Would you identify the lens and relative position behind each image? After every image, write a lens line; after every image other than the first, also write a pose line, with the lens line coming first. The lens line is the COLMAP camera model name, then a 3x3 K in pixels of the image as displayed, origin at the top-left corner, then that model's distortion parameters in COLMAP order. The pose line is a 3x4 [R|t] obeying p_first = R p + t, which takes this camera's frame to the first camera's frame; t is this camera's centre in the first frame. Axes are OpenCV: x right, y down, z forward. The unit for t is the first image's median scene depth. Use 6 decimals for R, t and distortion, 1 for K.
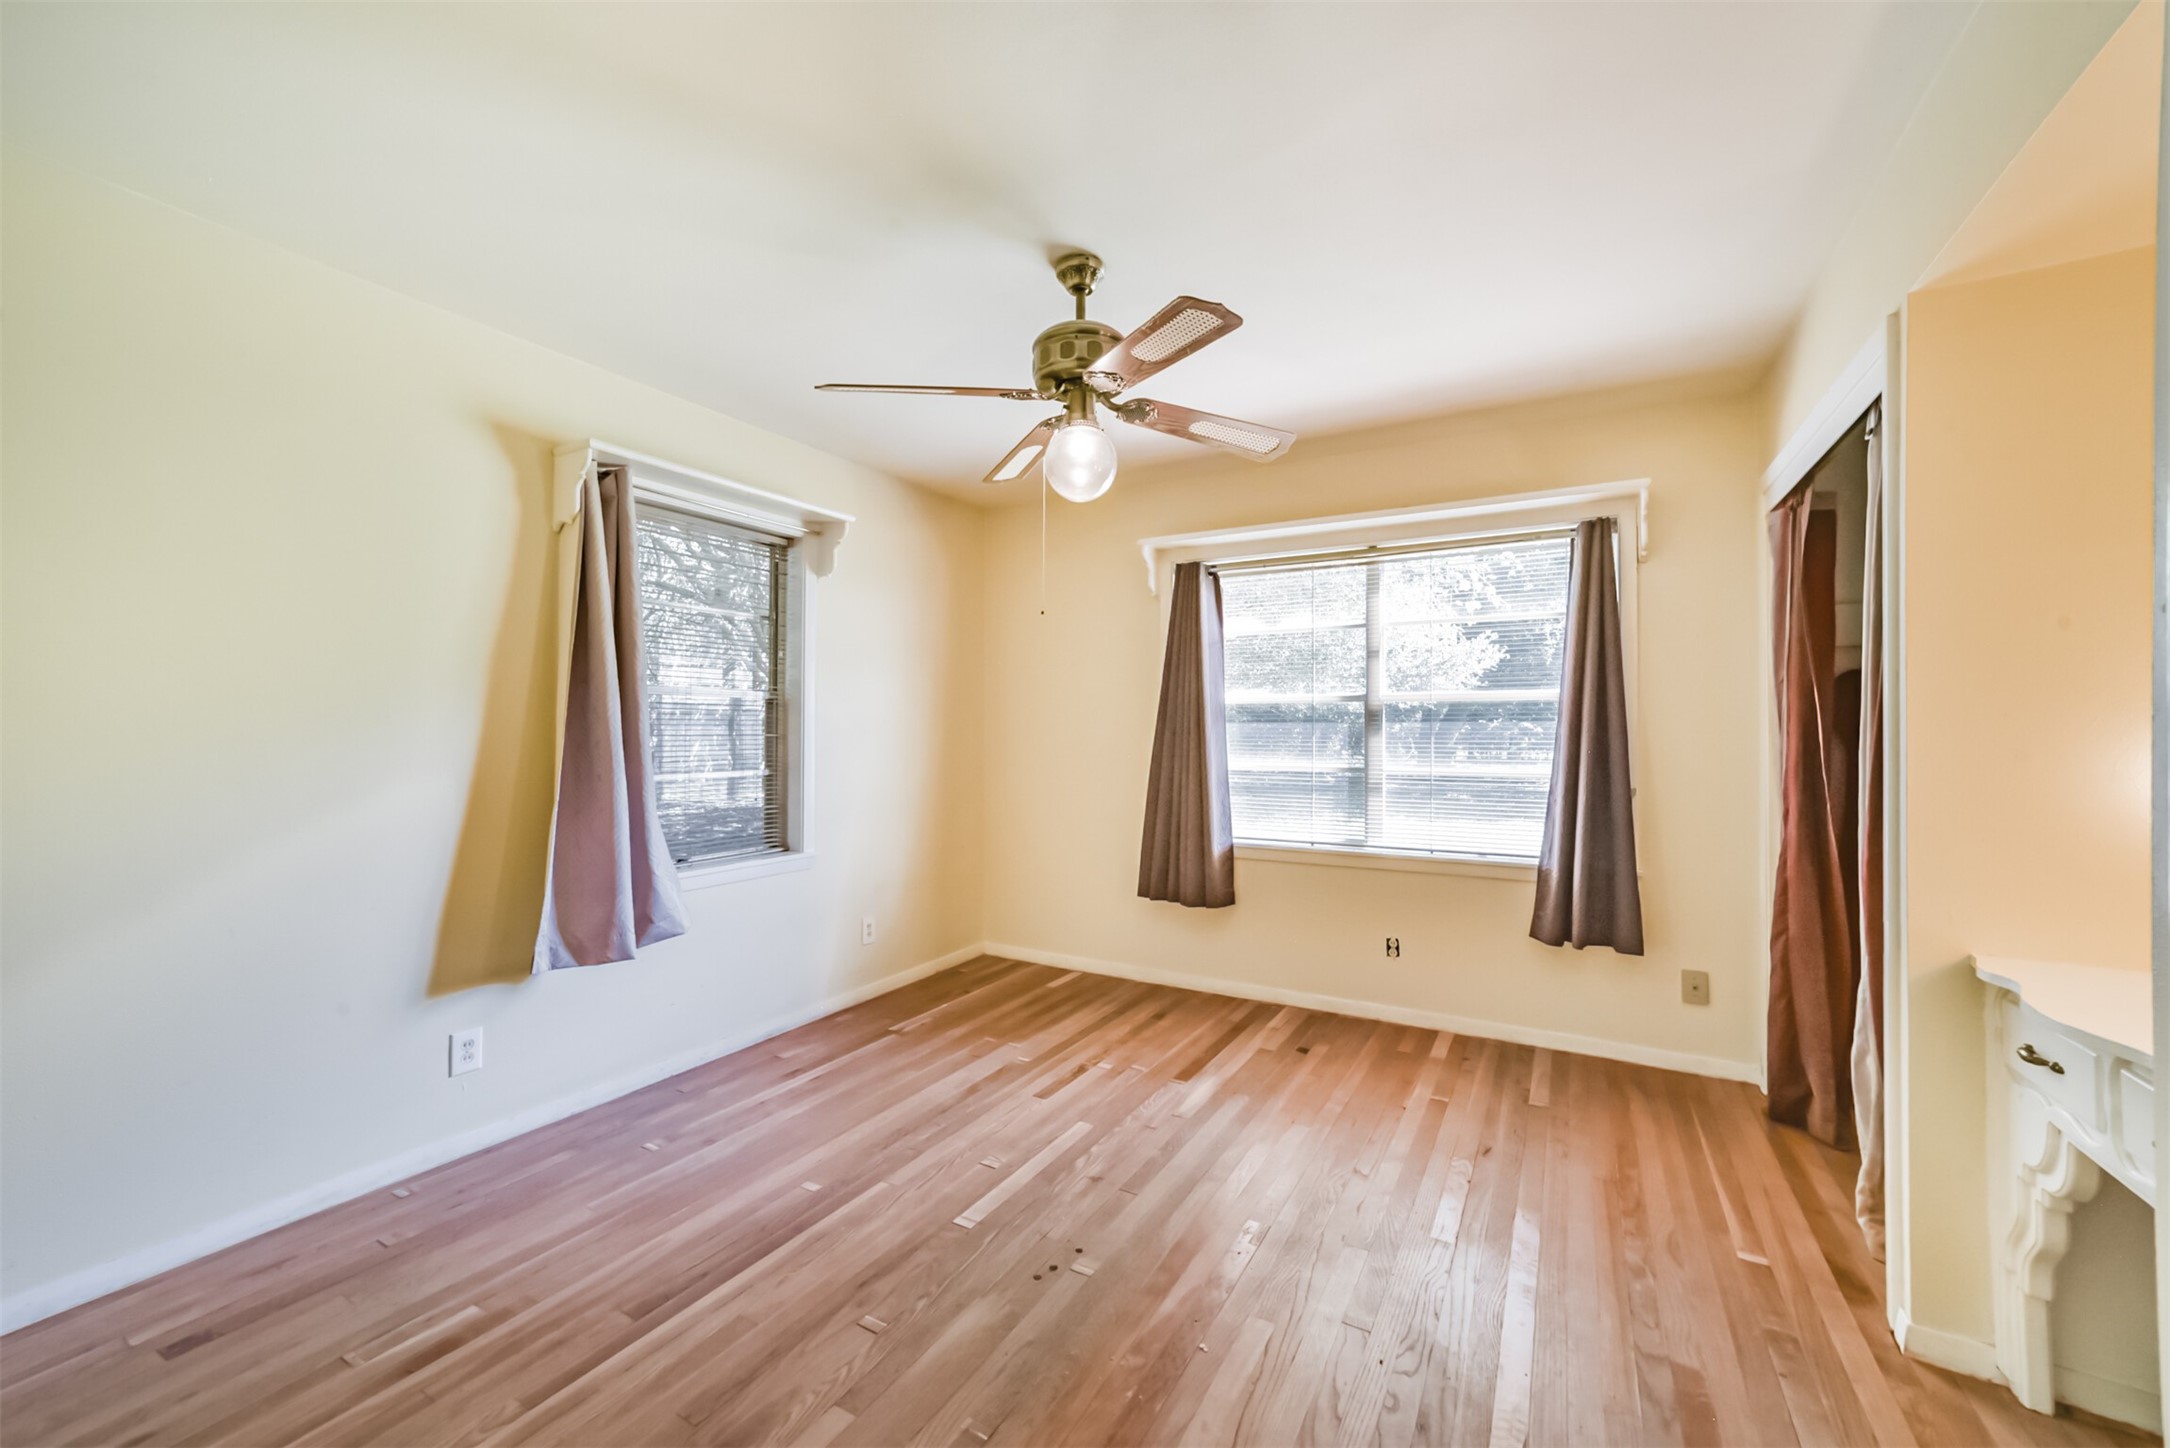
lens RADIAL K [[840.7, 0, 1086.9], [0, 840.7, 730.8], [0, 0, 1]] dist [-0.012194, 0.007075]
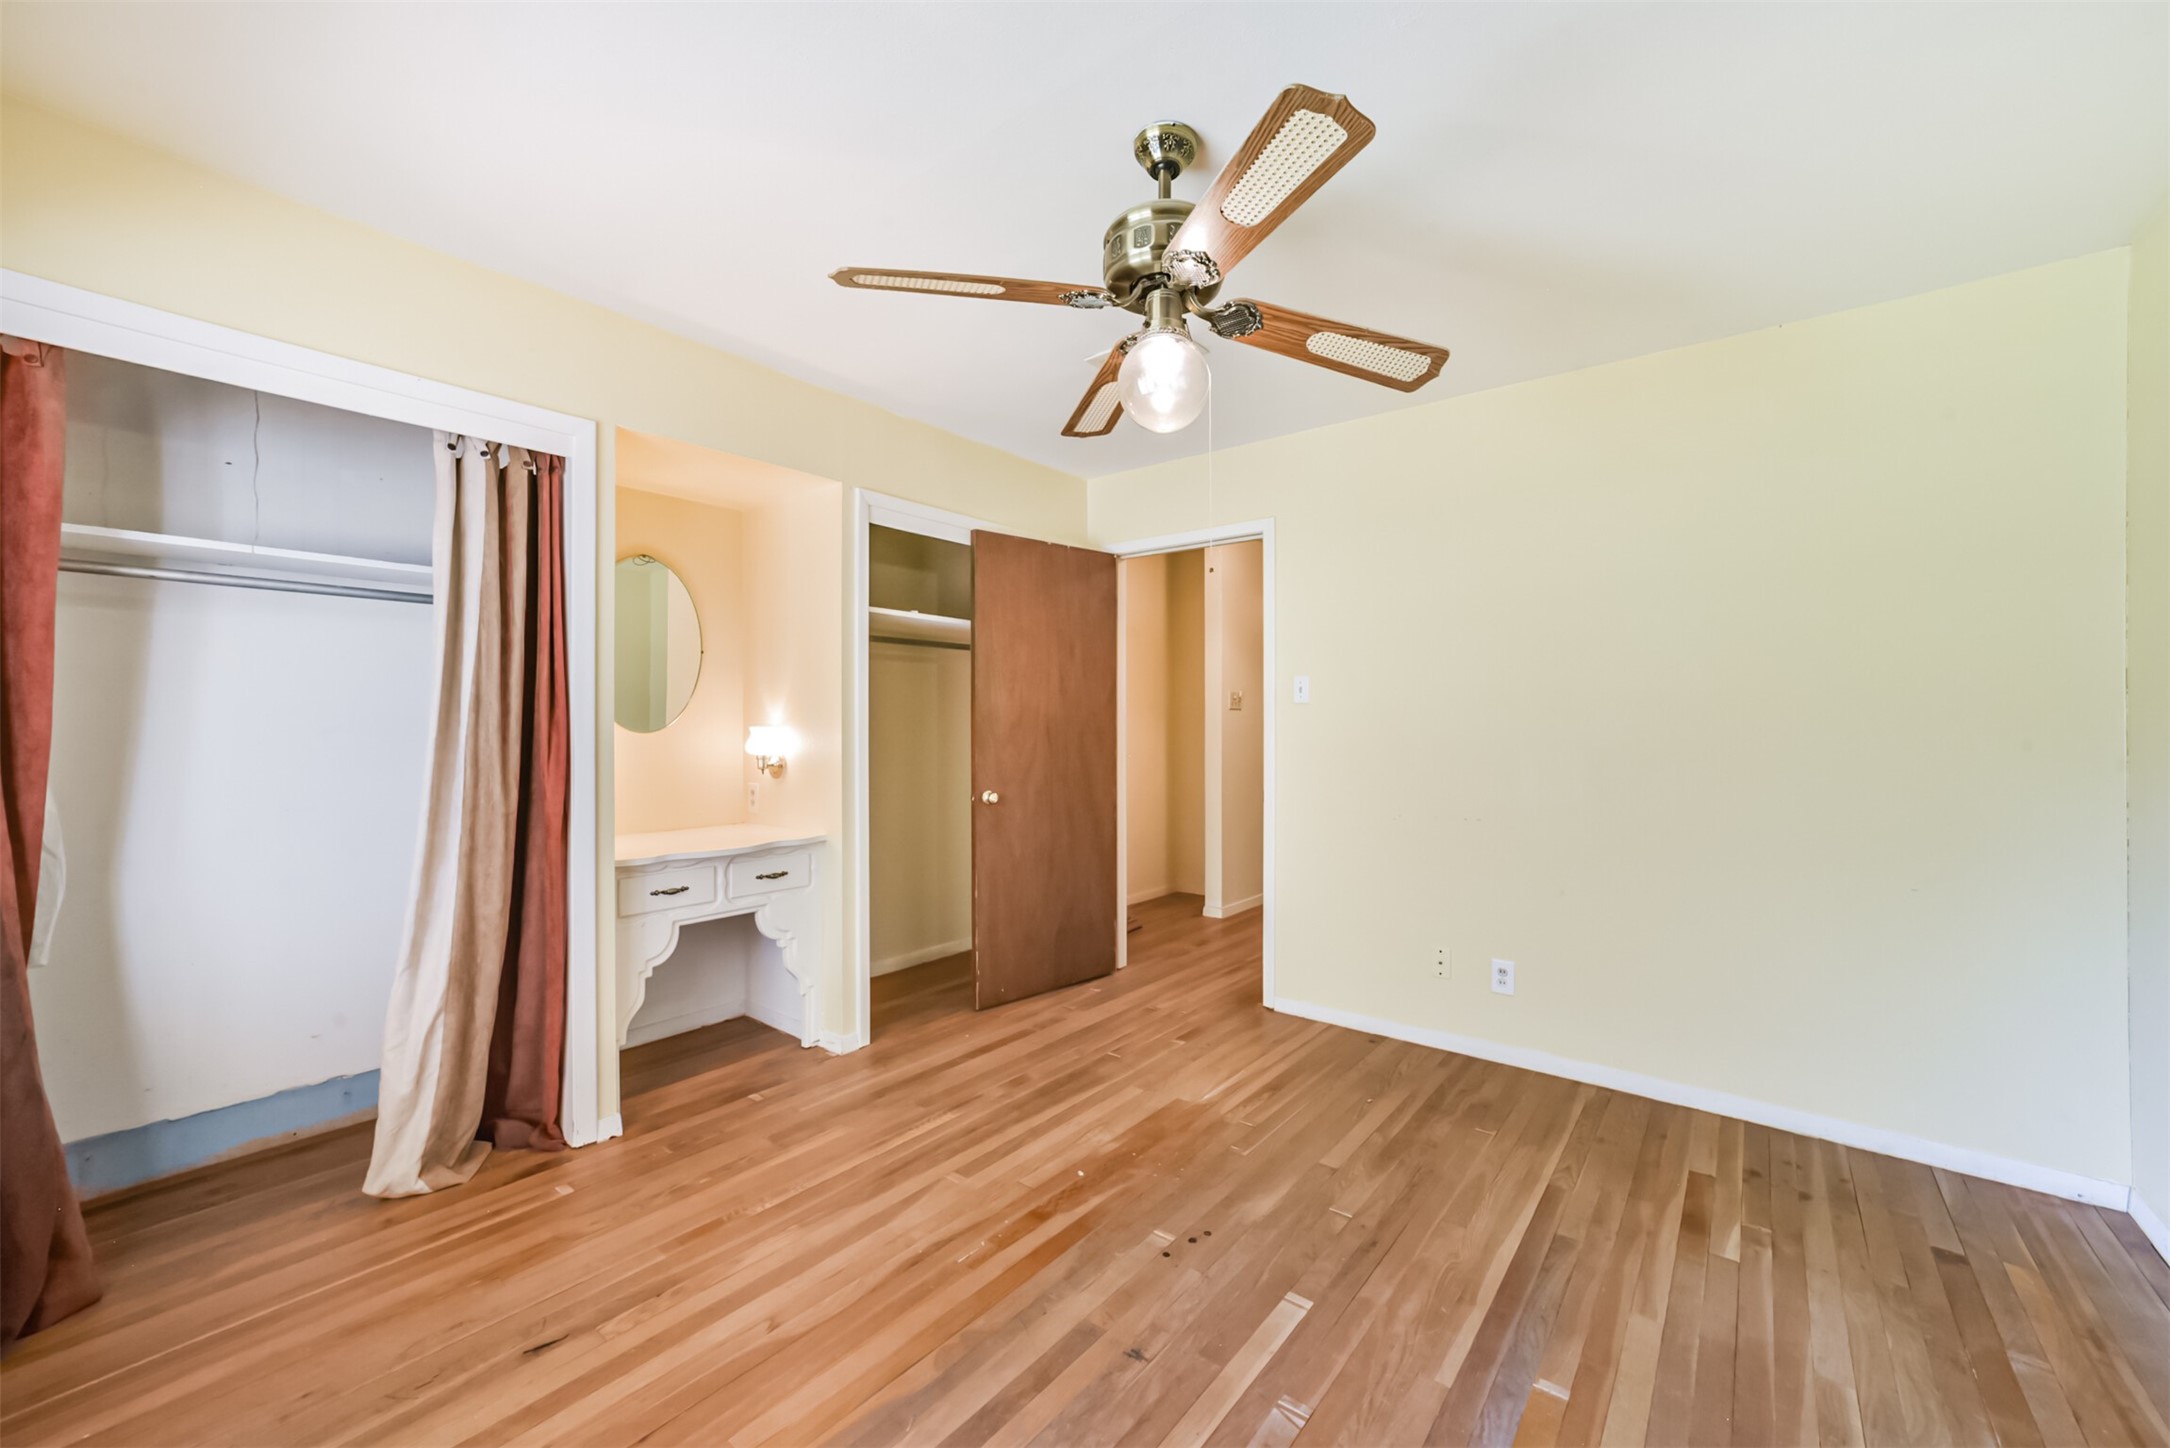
lens RADIAL K [[840.7, 0, 1086.9], [0, 840.7, 730.8], [0, 0, 1]] dist [-0.012194, 0.007075]
pose [[-0.988214, -0.004106, 0.153022, -0.062718], [-0.003520, 0.999985, 0.004101, 0.006668], [-0.153037, 0.003514, -0.988214, 1.930233]]
